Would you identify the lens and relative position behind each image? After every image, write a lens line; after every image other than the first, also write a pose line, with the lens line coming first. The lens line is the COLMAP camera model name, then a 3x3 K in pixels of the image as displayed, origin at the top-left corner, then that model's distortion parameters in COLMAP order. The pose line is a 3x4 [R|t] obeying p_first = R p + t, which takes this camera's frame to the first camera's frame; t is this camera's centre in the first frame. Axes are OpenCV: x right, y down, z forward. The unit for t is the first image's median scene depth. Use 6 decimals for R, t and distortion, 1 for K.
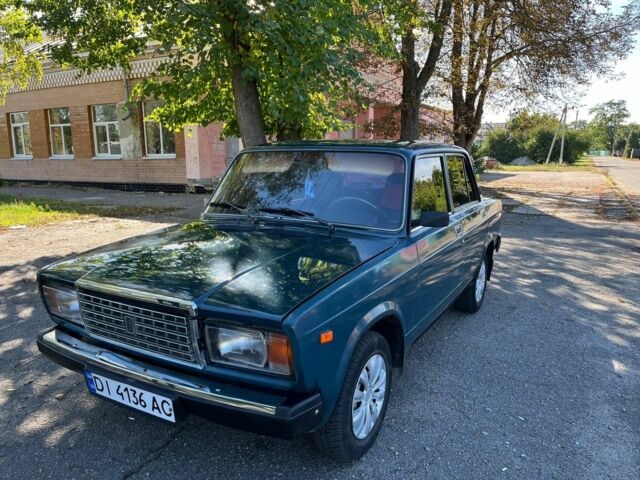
lens RADIAL K [[478.2, 0, 319.8], [0, 478.2, 242.7], [0, 0, 1]] dist [0.022932, -0.018510]
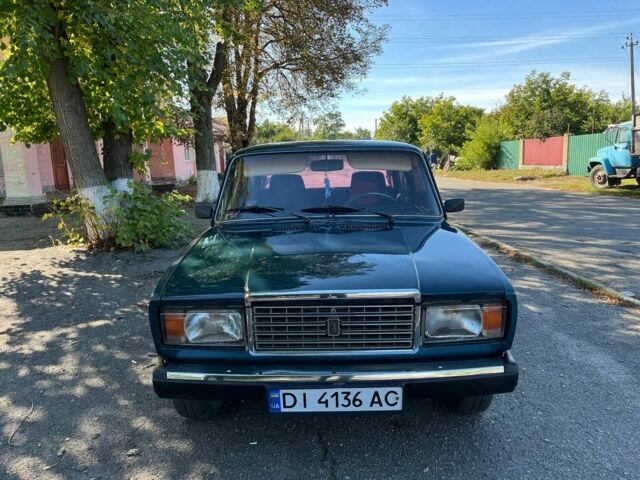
lens RADIAL K [[478.2, 0, 319.3], [0, 478.2, 238.4], [0, 0, 1]] dist [0.022932, -0.018510]
pose [[0.876958, -0.102451, 0.469520, -0.837794], [0.113264, 0.993551, 0.005244, -0.014144], [-0.467029, 0.048581, 0.882906, 0.148129]]
